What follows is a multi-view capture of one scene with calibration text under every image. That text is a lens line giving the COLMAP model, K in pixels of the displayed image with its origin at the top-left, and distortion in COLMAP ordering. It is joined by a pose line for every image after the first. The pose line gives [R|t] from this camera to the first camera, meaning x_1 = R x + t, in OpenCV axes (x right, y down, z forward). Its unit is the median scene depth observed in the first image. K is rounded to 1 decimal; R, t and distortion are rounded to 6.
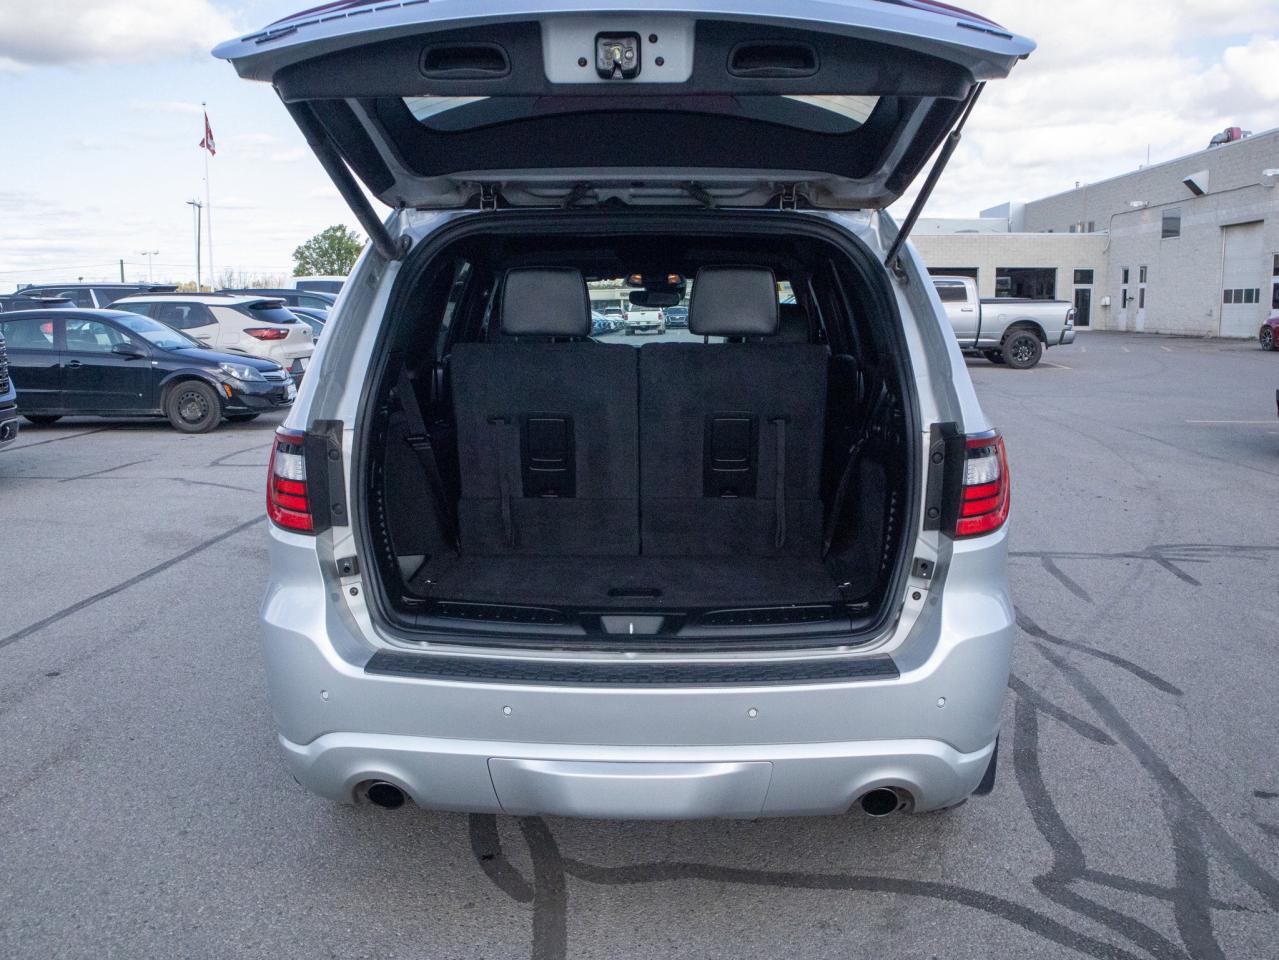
lens RADIAL K [[1176.1, 0, 641.6], [0, 1176.1, 495.7], [0, 0, 1]] dist [-0.037353, 0.005124]
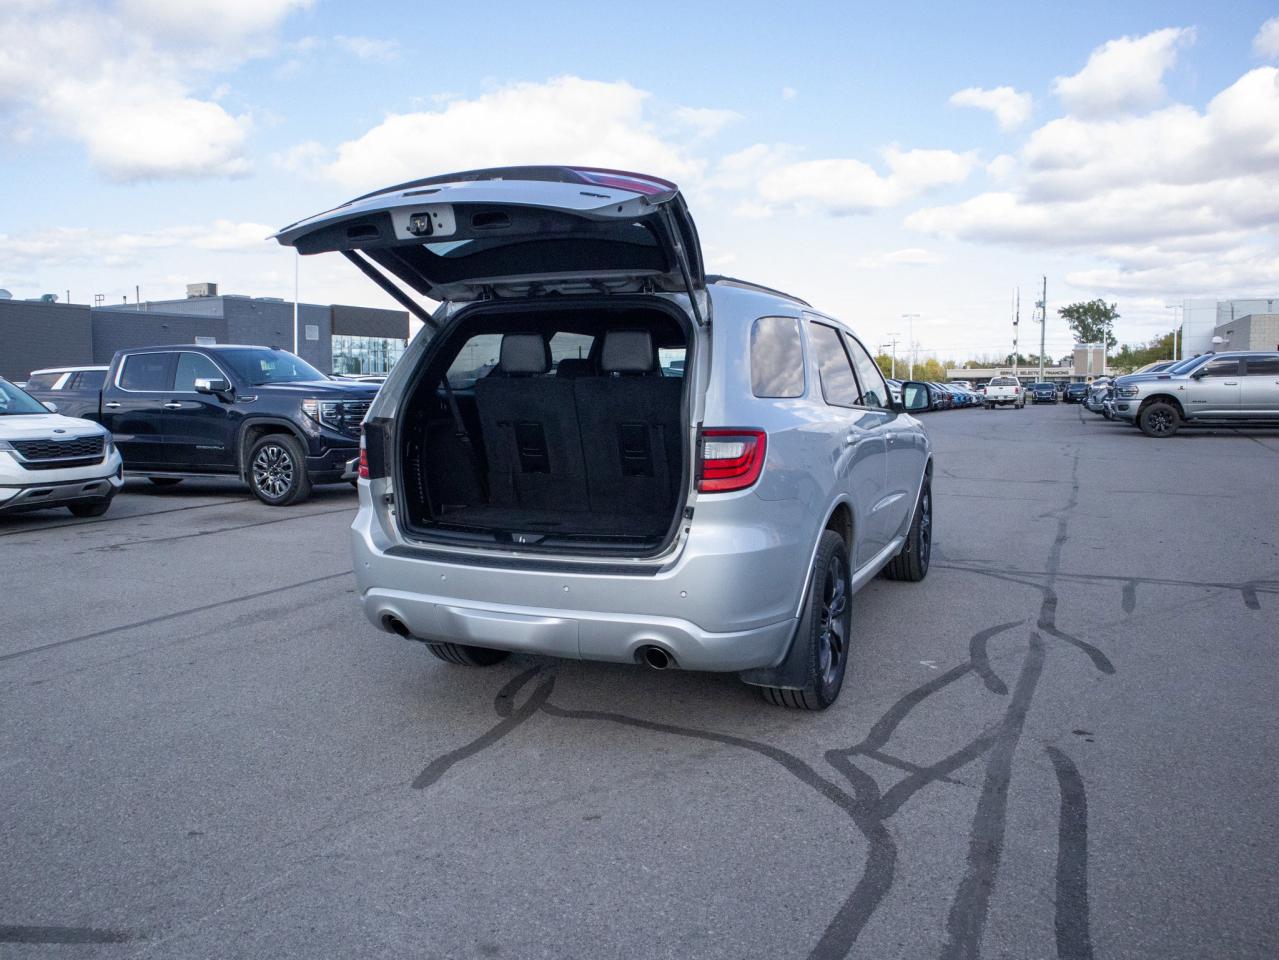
lens RADIAL K [[1013.7, 0, 590.2], [0, 1013.7, 481.1], [0, 0, 1]] dist [-0.129080, 0.095589]
pose [[0.917754, 0.031257, -0.395916, 0.559354], [-0.056494, 0.997035, -0.052240, 0.084132], [0.393110, 0.070310, 0.916799, -0.264393]]
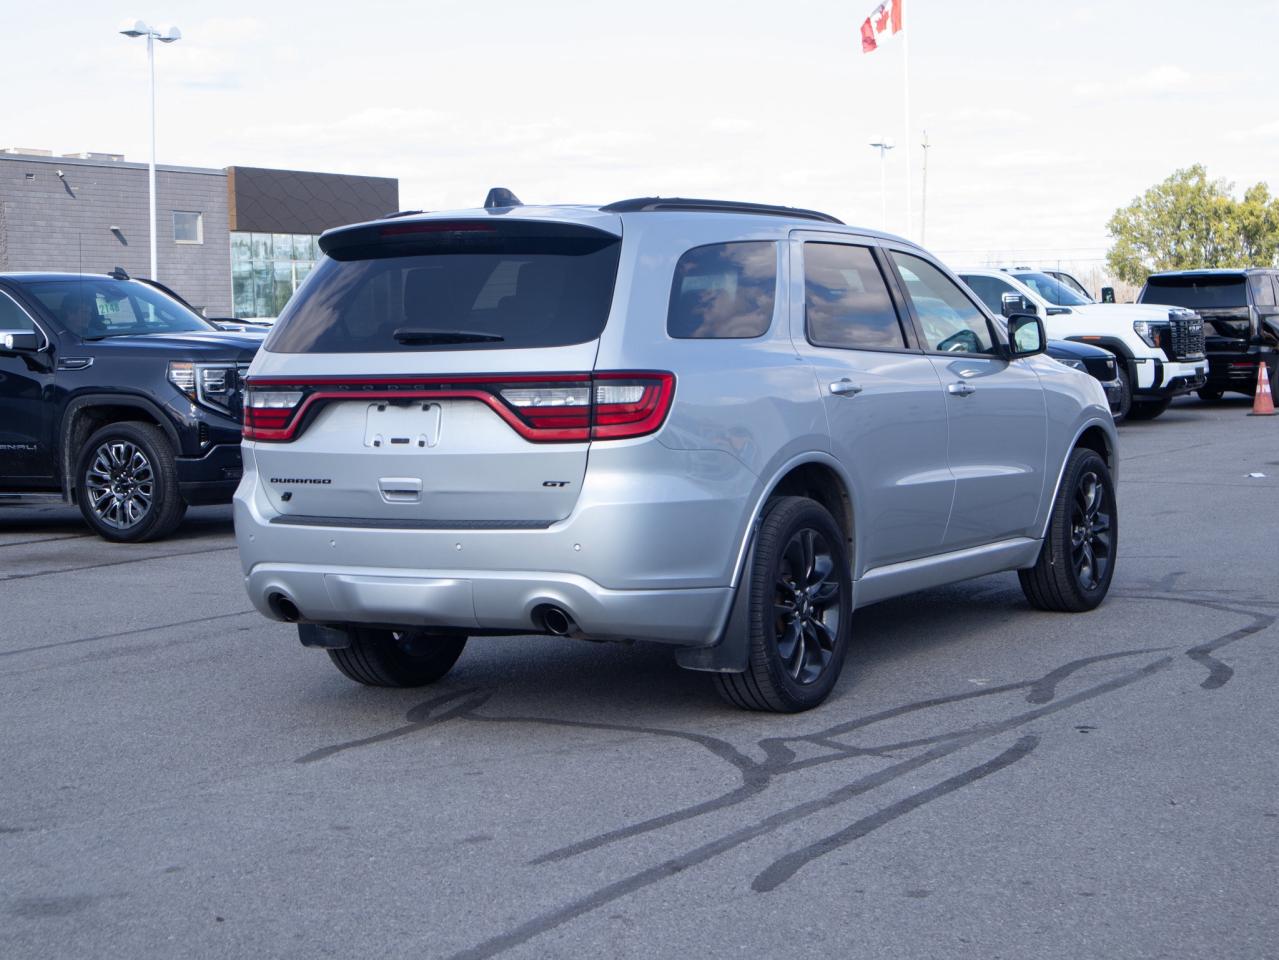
lens RADIAL K [[2286.6, 0, 639.5], [0, 2286.6, 480.0], [0, 0, 1]] dist [0.019442, 0.068029]
pose [[0.884949, 0.005131, -0.465660, 1.397622], [-0.047247, 0.995769, -0.078816, 0.262257], [0.463286, 0.091750, 0.881447, -1.287647]]
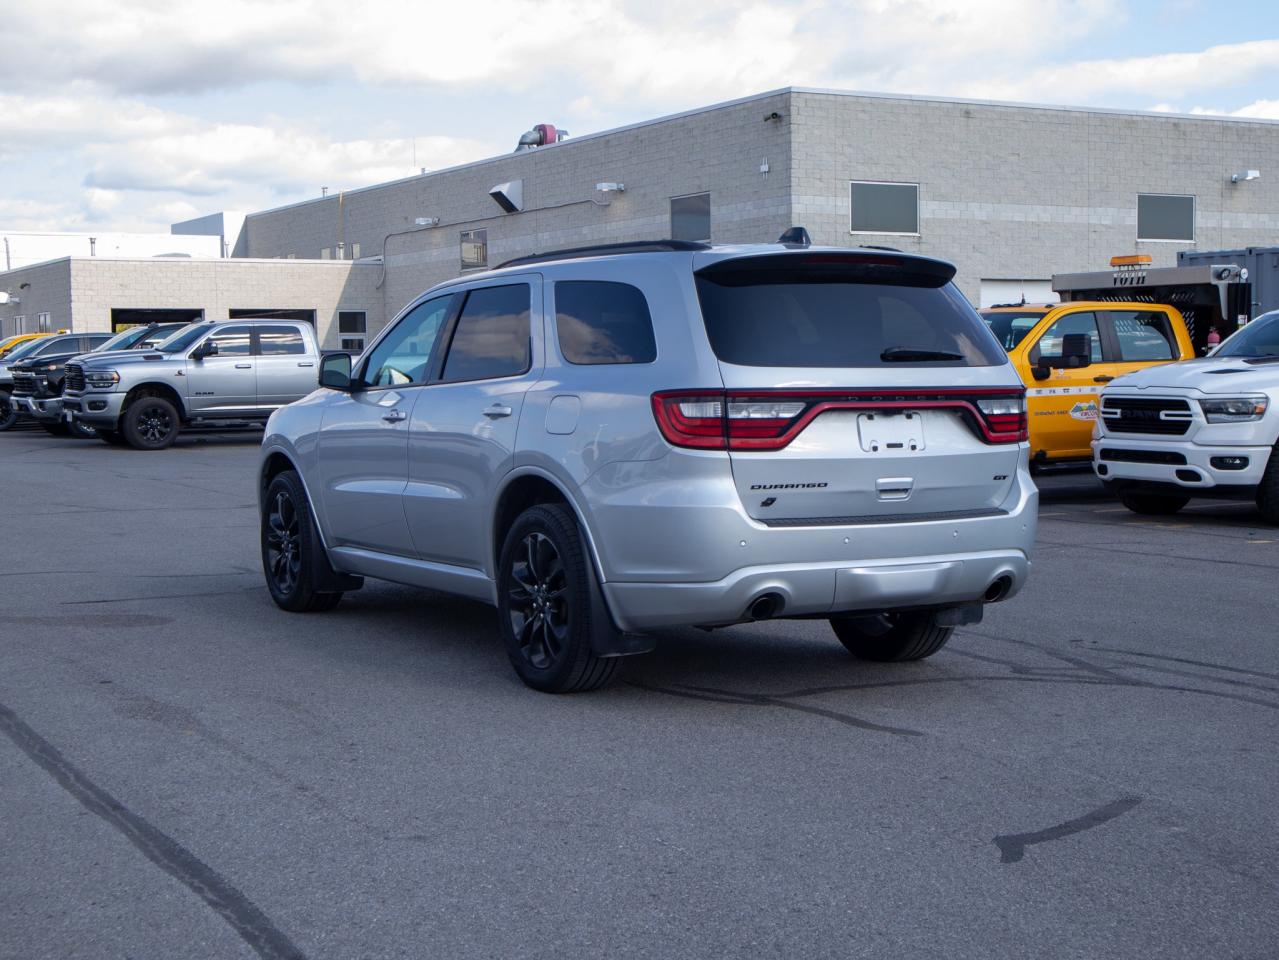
lens RADIAL K [[1896.8, 0, 638.4], [0, 1896.8, 554.6], [0, 0, 1]] dist [-0.178331, 0.758807]
pose [[0.856400, -0.056643, 0.513196, -1.501116], [0.088827, 0.995308, -0.038375, 0.231328], [-0.508614, 0.078450, 0.857413, -1.046860]]
